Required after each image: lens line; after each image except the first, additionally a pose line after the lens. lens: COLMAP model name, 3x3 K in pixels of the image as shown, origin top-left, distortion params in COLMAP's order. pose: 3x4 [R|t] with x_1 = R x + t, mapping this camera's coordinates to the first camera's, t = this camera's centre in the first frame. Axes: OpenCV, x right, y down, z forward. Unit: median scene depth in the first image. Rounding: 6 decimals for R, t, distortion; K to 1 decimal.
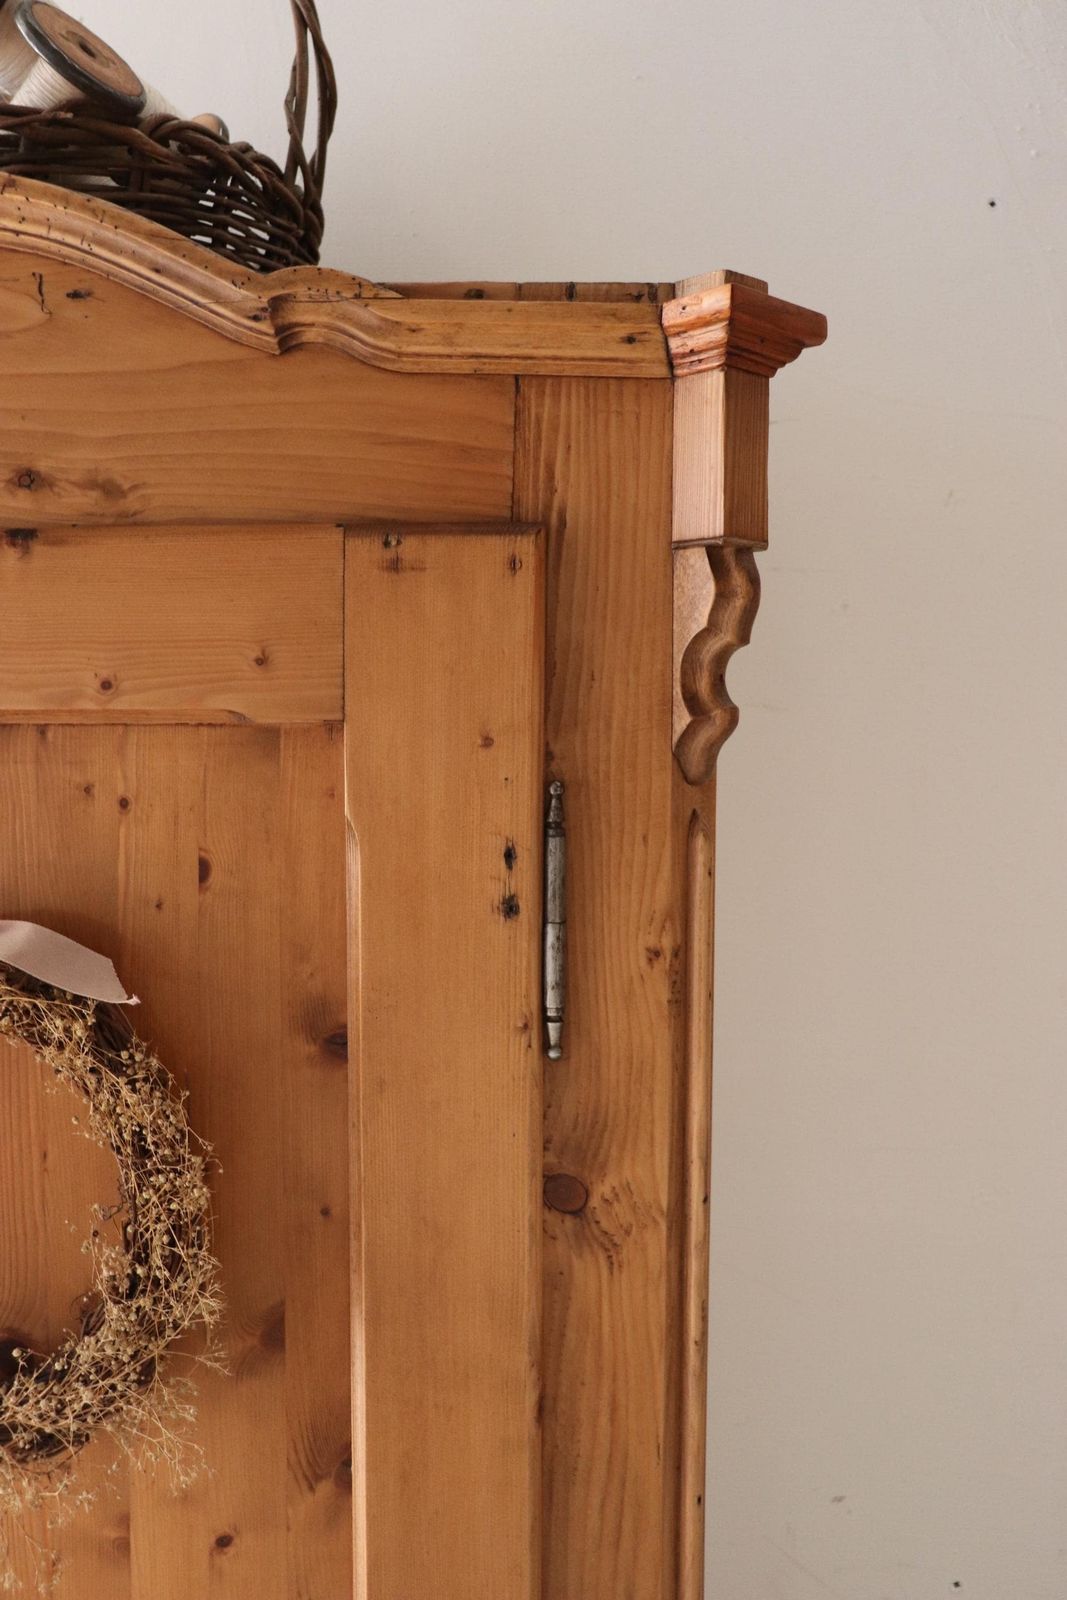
lens RADIAL K [[1556.5, 0, 533.5], [0, 1556.5, 800.0], [0, 0, 1]] dist [-0.146631, 0.184983]
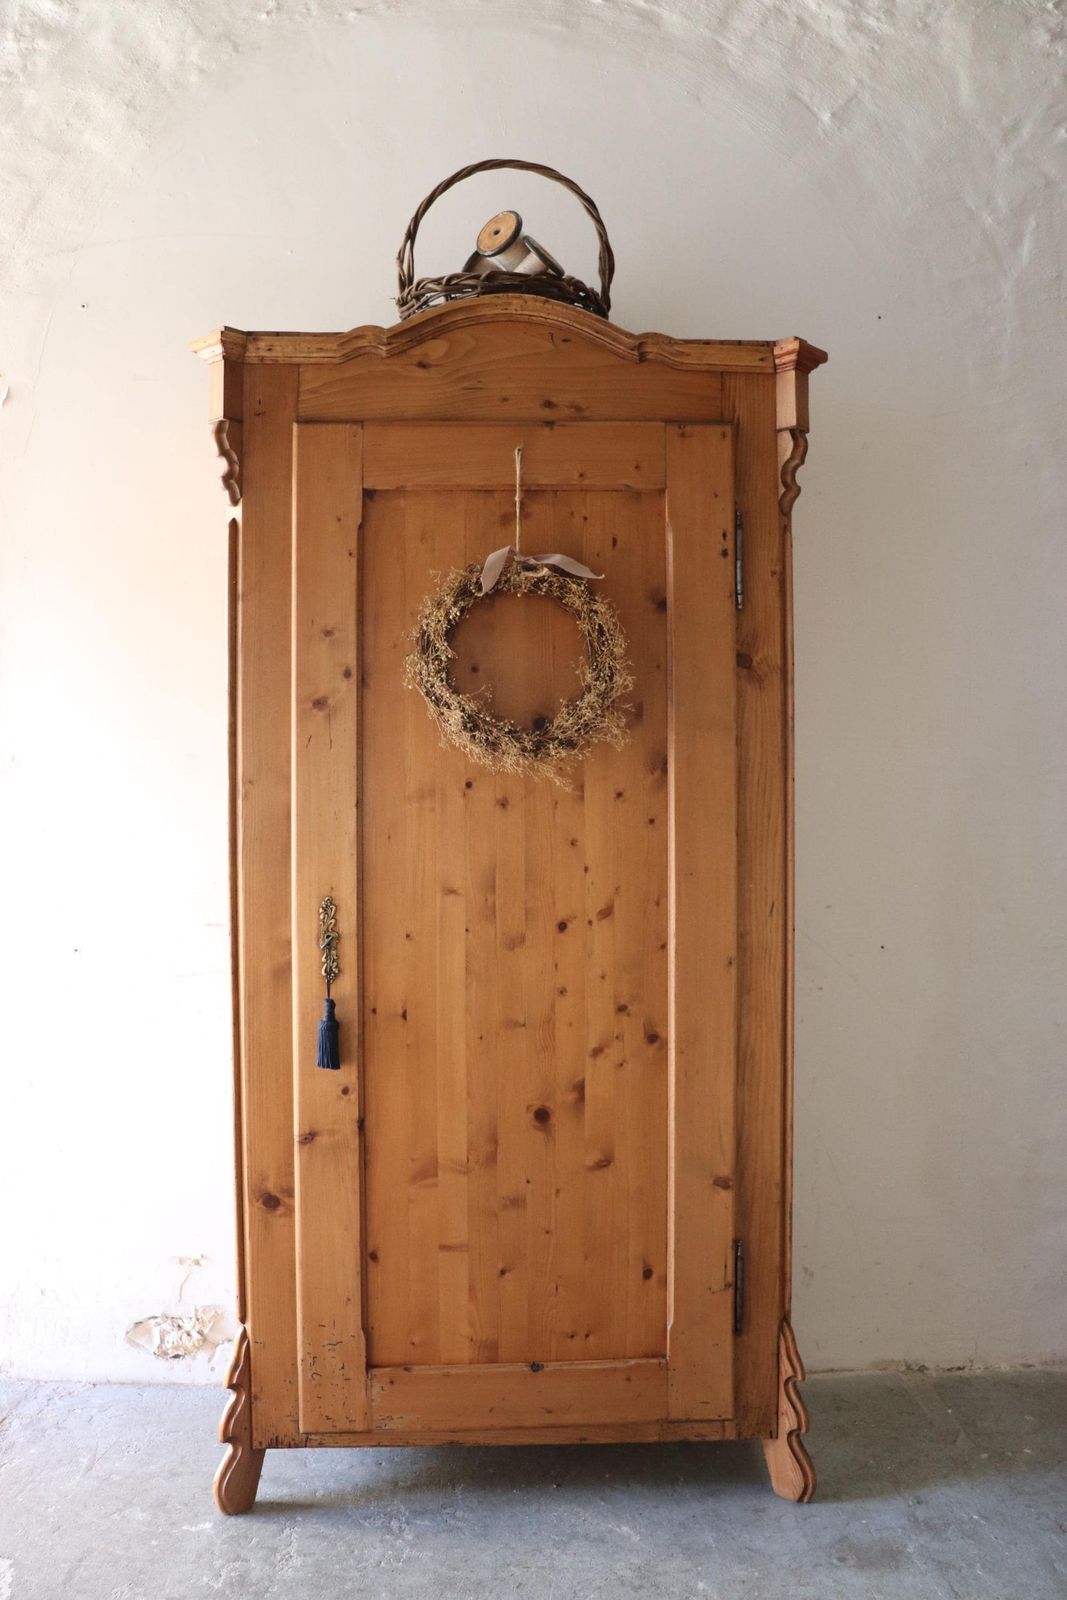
lens RADIAL K [[1394.5, 0, 514.4], [0, 1394.5, 792.3], [0, 0, 1]] dist [-0.168066, 0.180704]
pose [[0.998815, -0.009277, 0.047772, -0.522177], [0.011302, 0.999041, -0.042300, 0.605582], [-0.047334, 0.042790, 0.997962, -1.481552]]
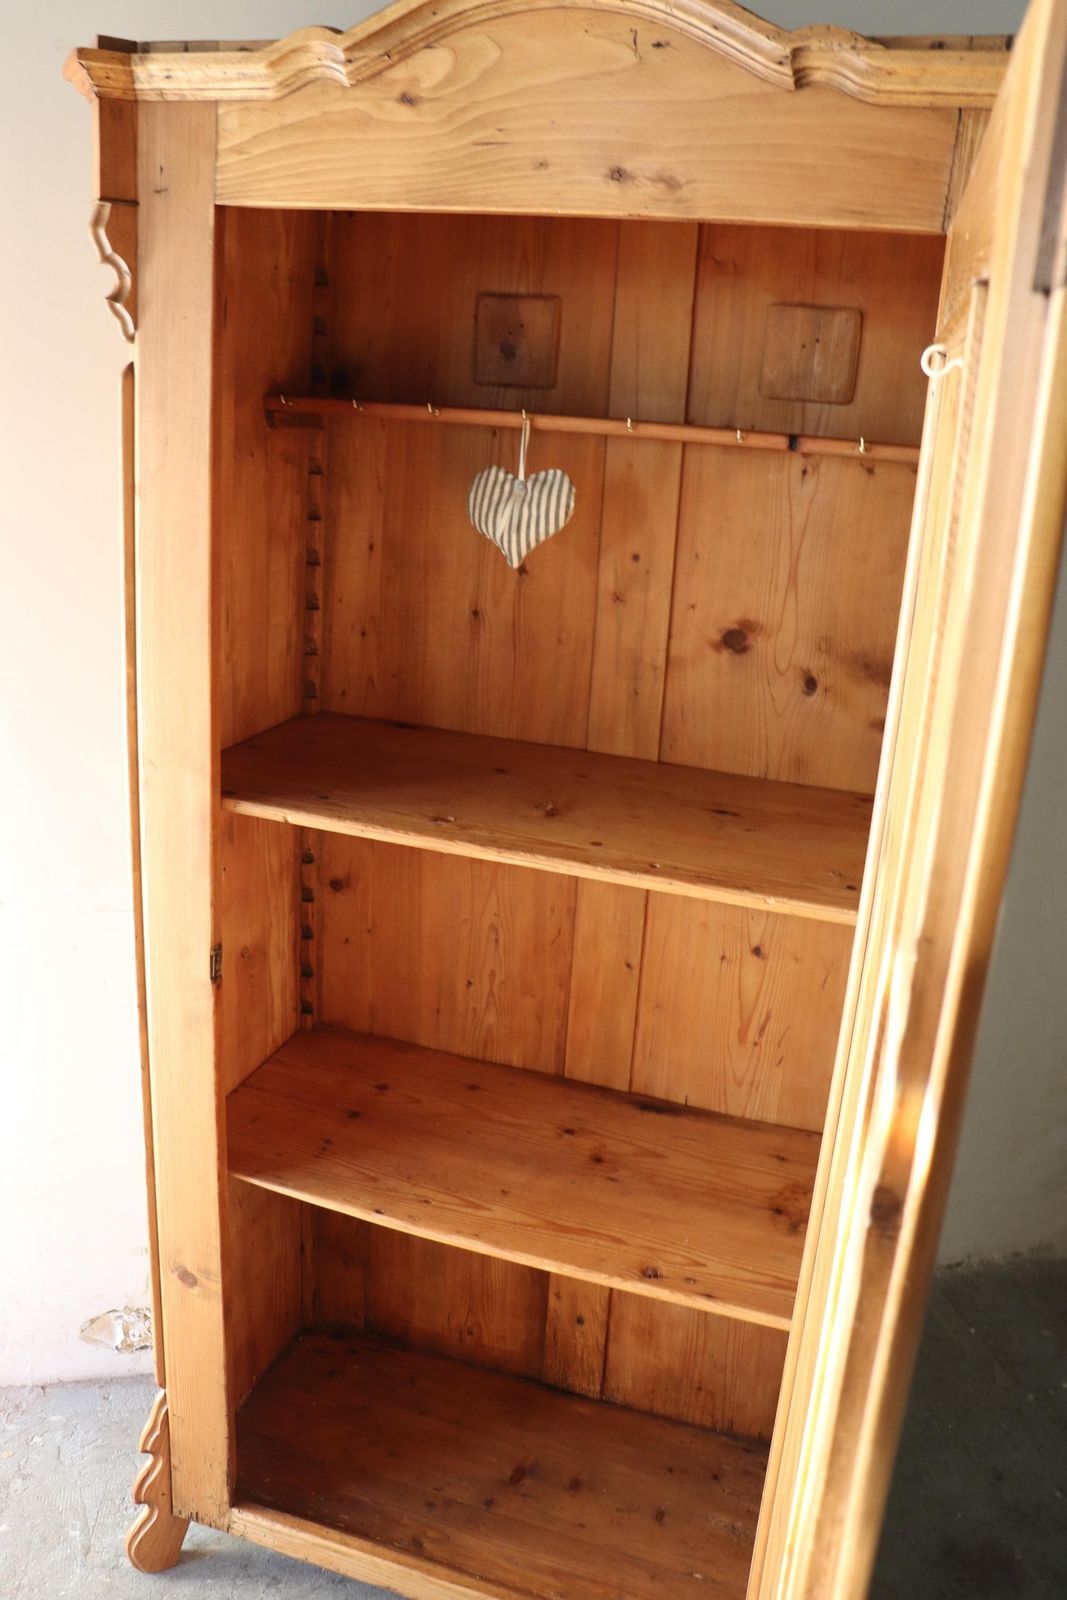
lens RADIAL K [[1307.0, 0, 518.8], [0, 1307.0, 776.5], [0, 0, 1]] dist [-0.171988, 0.156627]
pose [[0.951577, 0.137372, -0.275009, 0.002959], [-0.070294, 0.968132, 0.240374, 0.073476], [0.299265, -0.209403, 0.930909, -0.324215]]
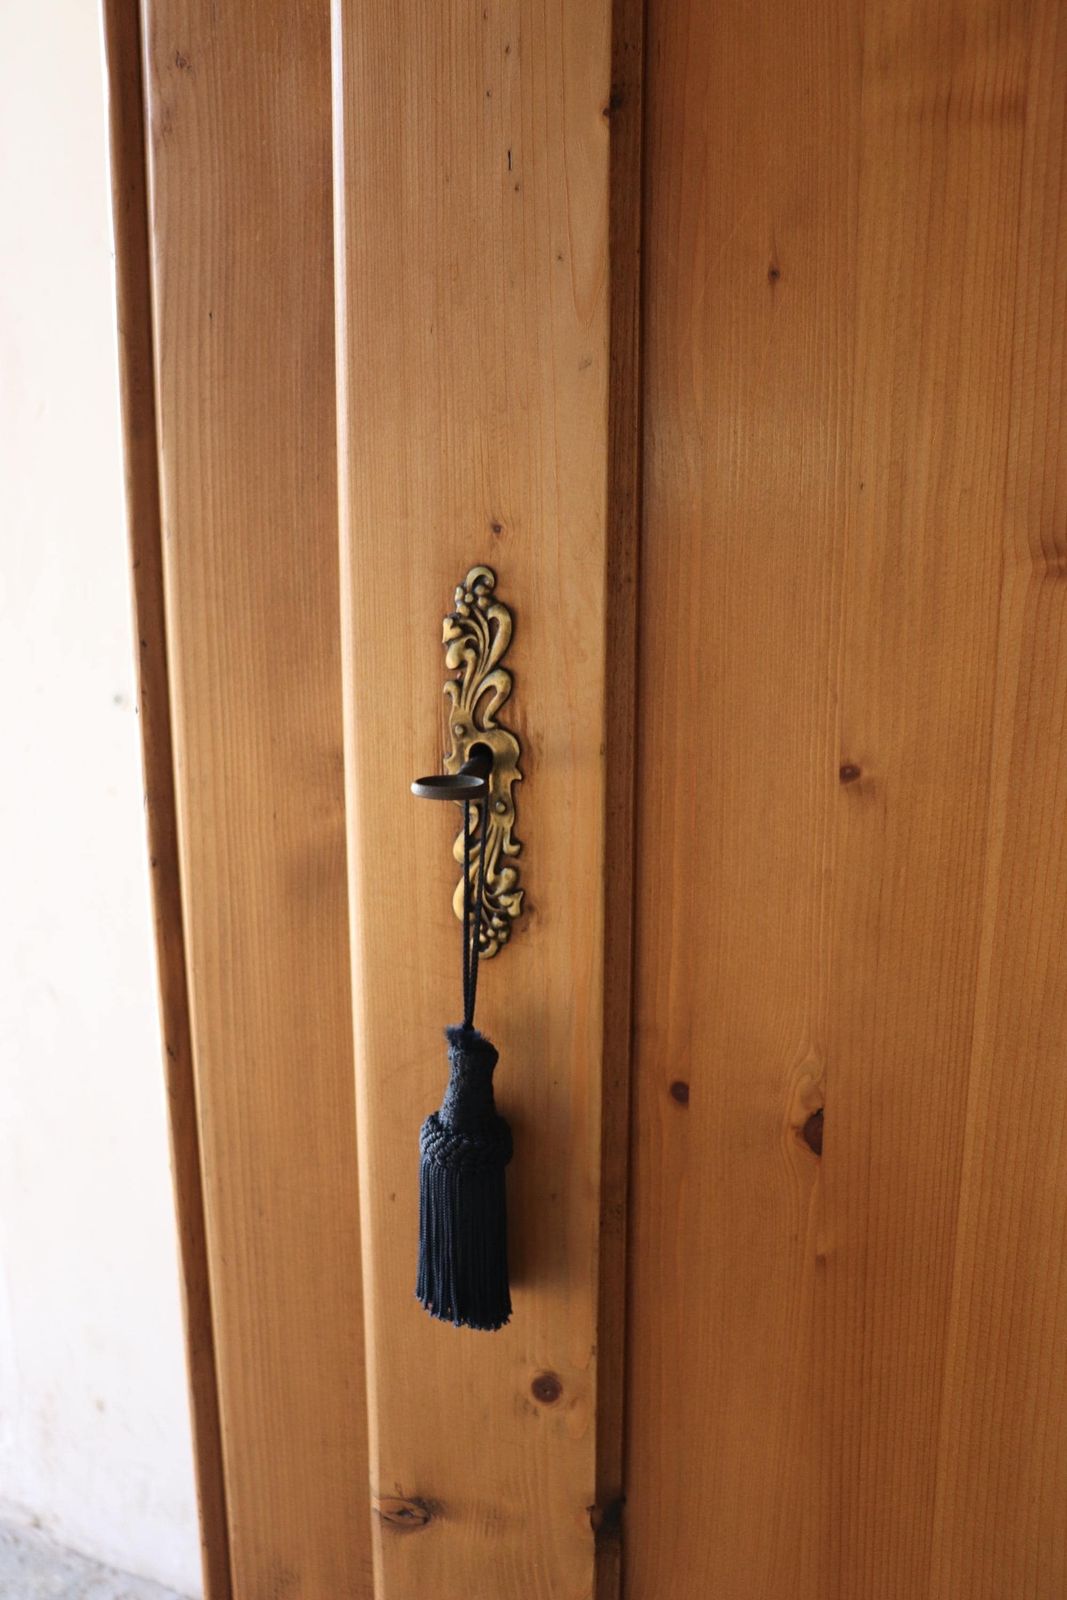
lens RADIAL K [[1445.6, 0, 534.6], [0, 1445.6, 765.1], [0, 0, 1]] dist [-0.144572, 0.124461]
pose [[0.930529, 0.066285, -0.360171, -0.514759], [-0.009829, 0.987650, 0.156371, 0.671996], [0.366088, -0.141967, 0.919688, 0.523224]]
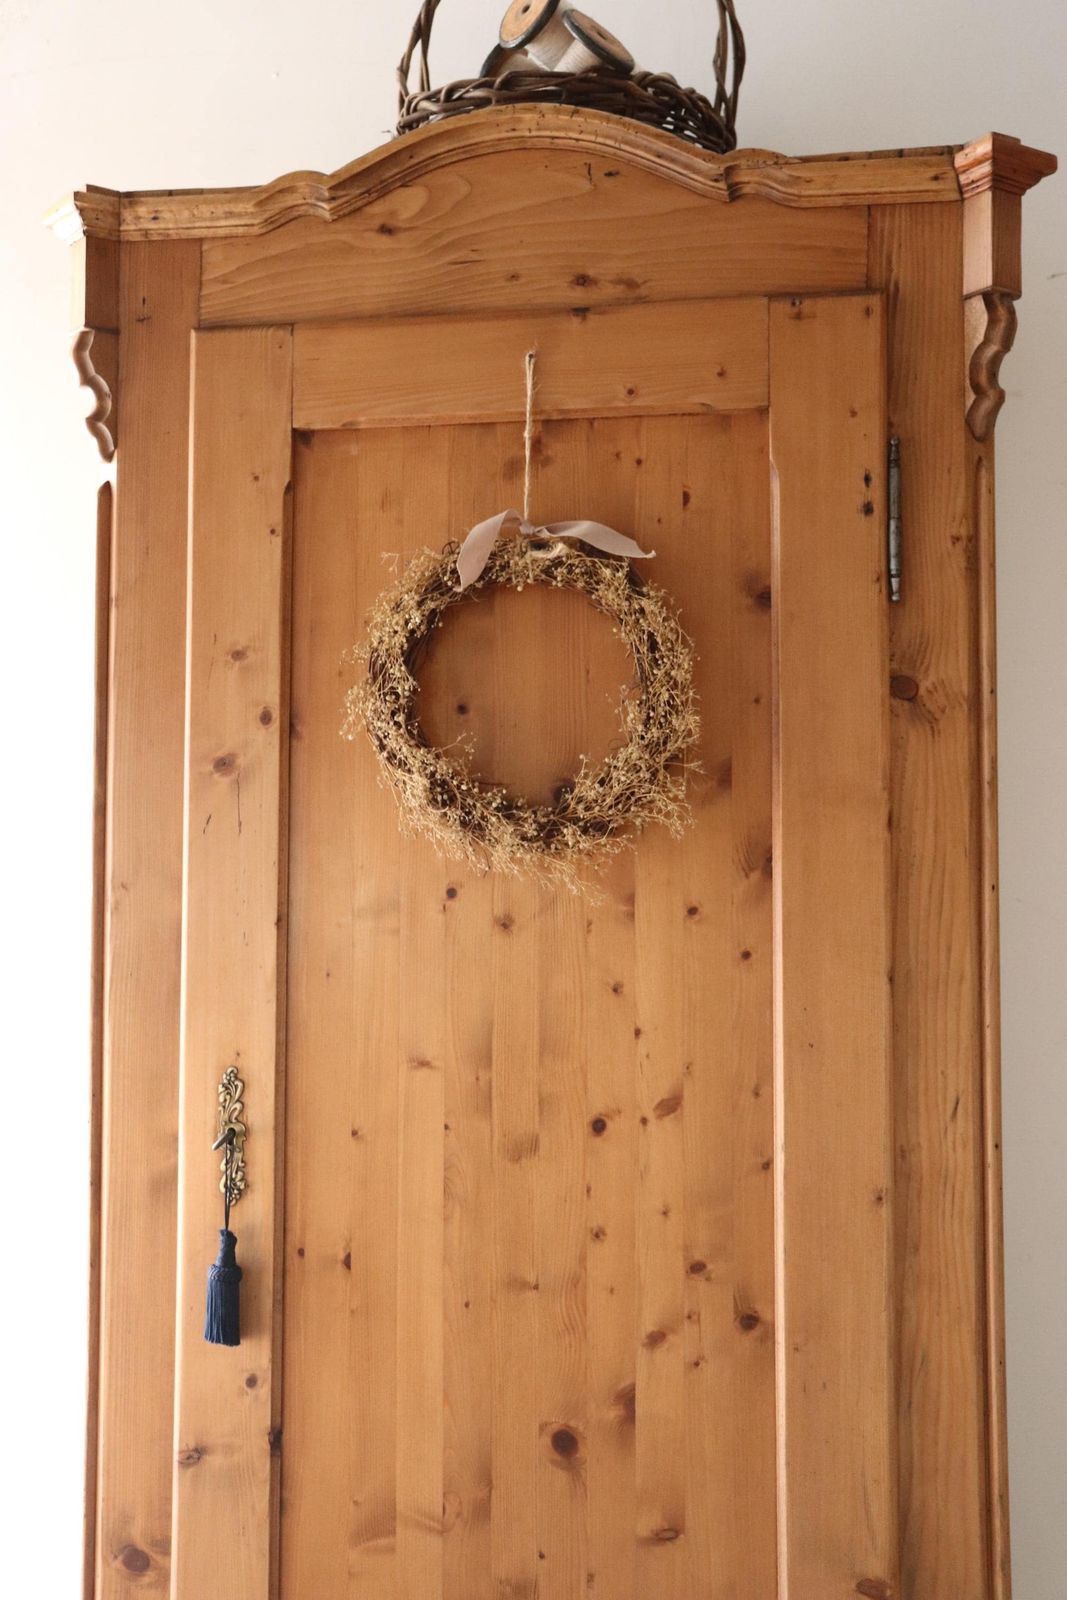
lens RADIAL K [[2025.6, 0, 514.0], [0, 2025.6, 785.0], [0, 0, 1]] dist [-0.033607, 0.293427]
pose [[0.983417, -0.011317, -0.181006, 0.001469], [-0.007219, 0.994817, -0.101421, 0.595148], [0.181216, 0.101045, 0.978239, -1.205191]]
